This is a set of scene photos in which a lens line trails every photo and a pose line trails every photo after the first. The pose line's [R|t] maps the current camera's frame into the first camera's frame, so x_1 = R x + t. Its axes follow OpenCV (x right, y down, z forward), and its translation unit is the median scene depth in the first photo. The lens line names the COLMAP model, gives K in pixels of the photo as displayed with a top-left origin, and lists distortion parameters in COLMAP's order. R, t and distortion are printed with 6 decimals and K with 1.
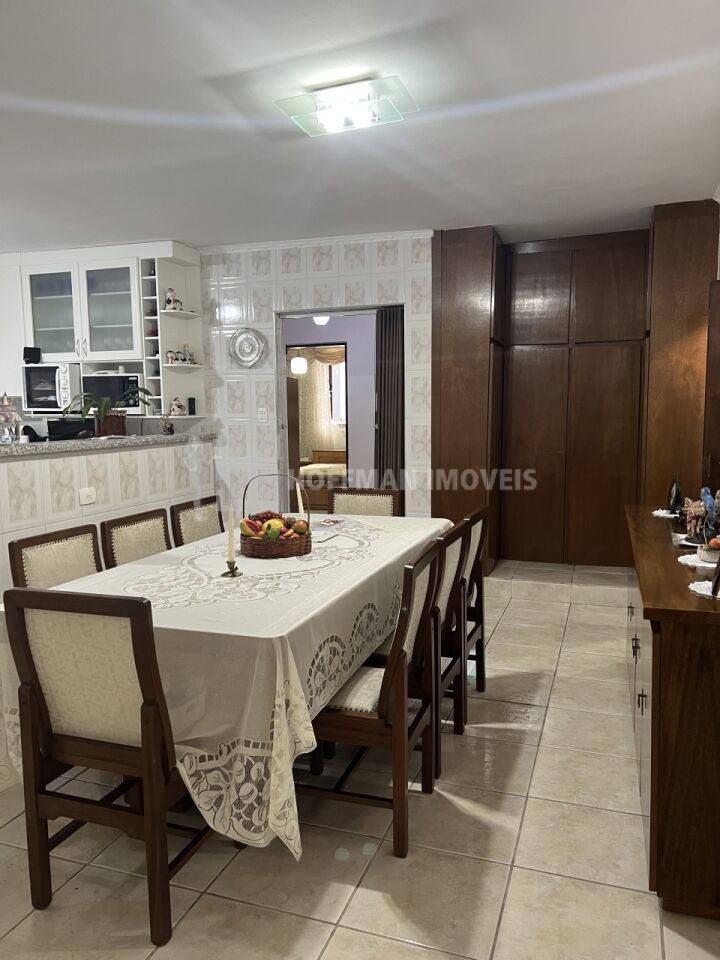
lens RADIAL K [[720.7, 0, 354.4], [0, 720.7, 486.1], [0, 0, 1]] dist [0.031574, -0.012123]
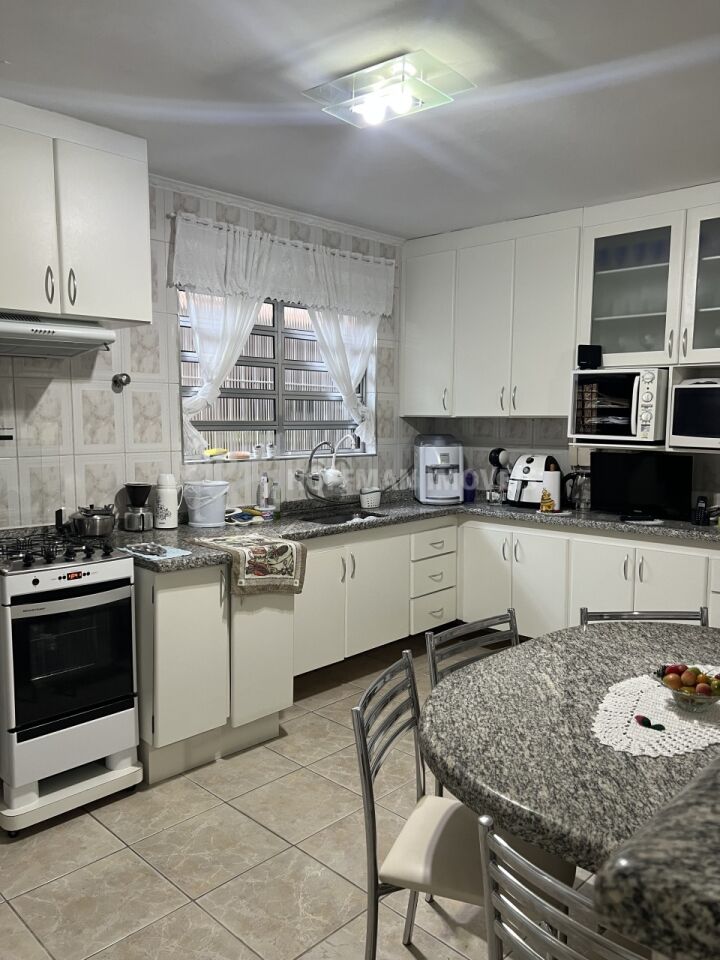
lens RADIAL K [[720.7, 0, 354.4], [0, 720.7, 486.1], [0, 0, 1]] dist [0.031574, -0.012123]
pose [[0.911407, 0.057246, -0.407506, -0.367964], [-0.060142, 0.998174, 0.005712, -0.050918], [0.407088, 0.019302, 0.913185, 0.298346]]
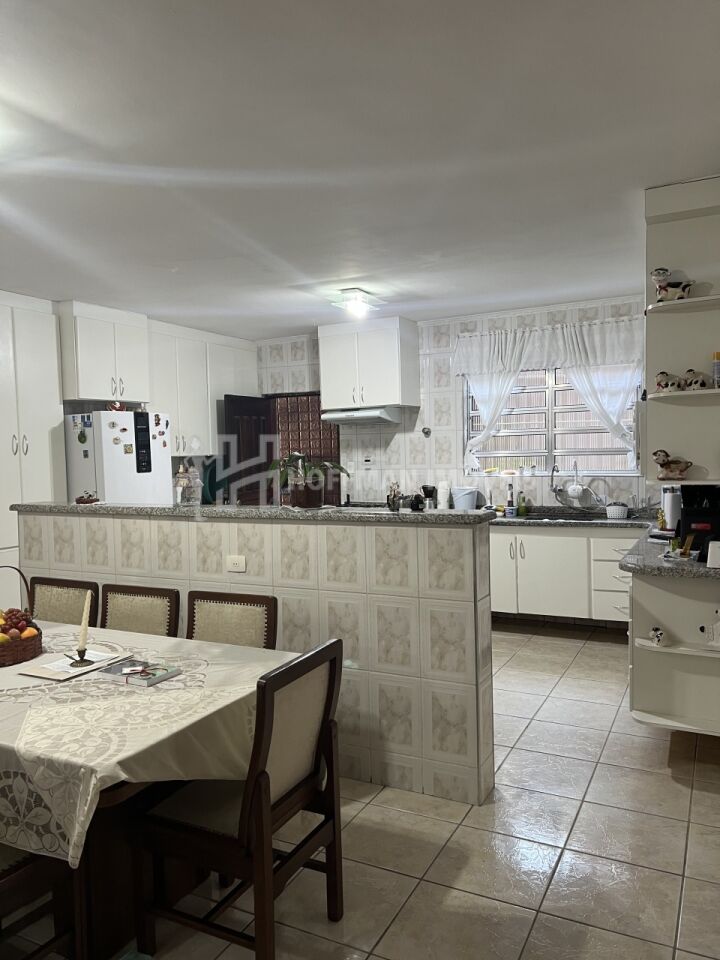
lens RADIAL K [[704.1, 0, 356.9], [0, 704.1, 490.9], [0, 0, 1]] dist [0.076748, -0.092160]
pose [[-0.120545, 0.072994, -0.990021, 0.365070], [-0.083605, 0.993003, 0.083393, -0.116585], [0.989181, 0.092824, -0.113599, 0.819025]]
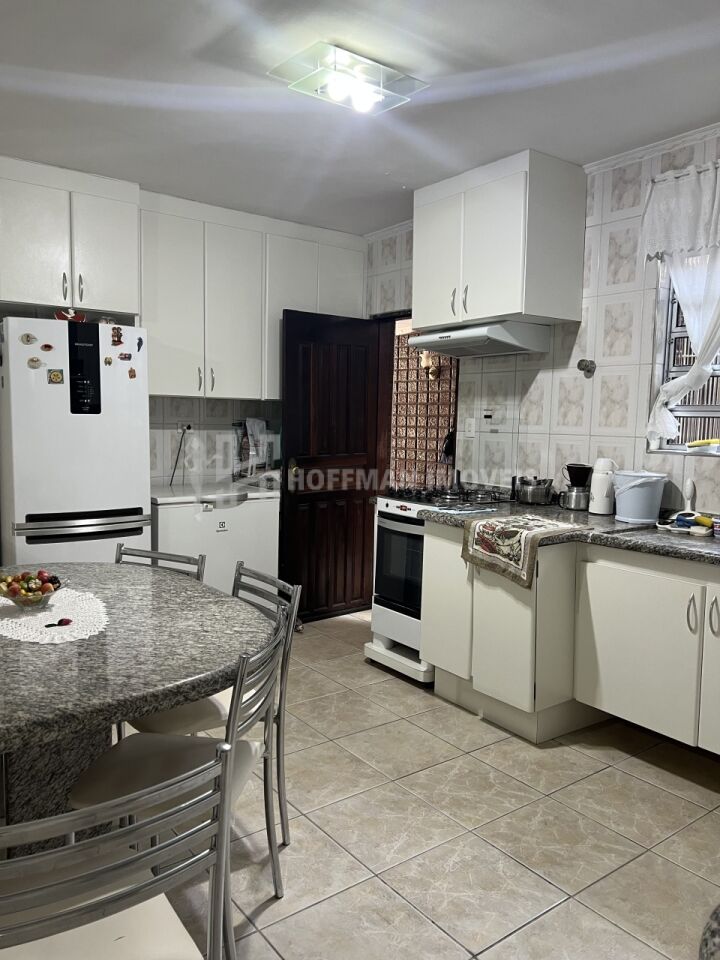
lens RADIAL K [[720.7, 0, 354.4], [0, 720.7, 486.1], [0, 0, 1]] dist [0.031574, -0.012123]
pose [[-0.542658, 0.082481, -0.835894, -0.133839], [-0.104538, 0.980798, 0.164645, -0.106208], [0.833423, 0.176728, -0.523616, 0.981784]]
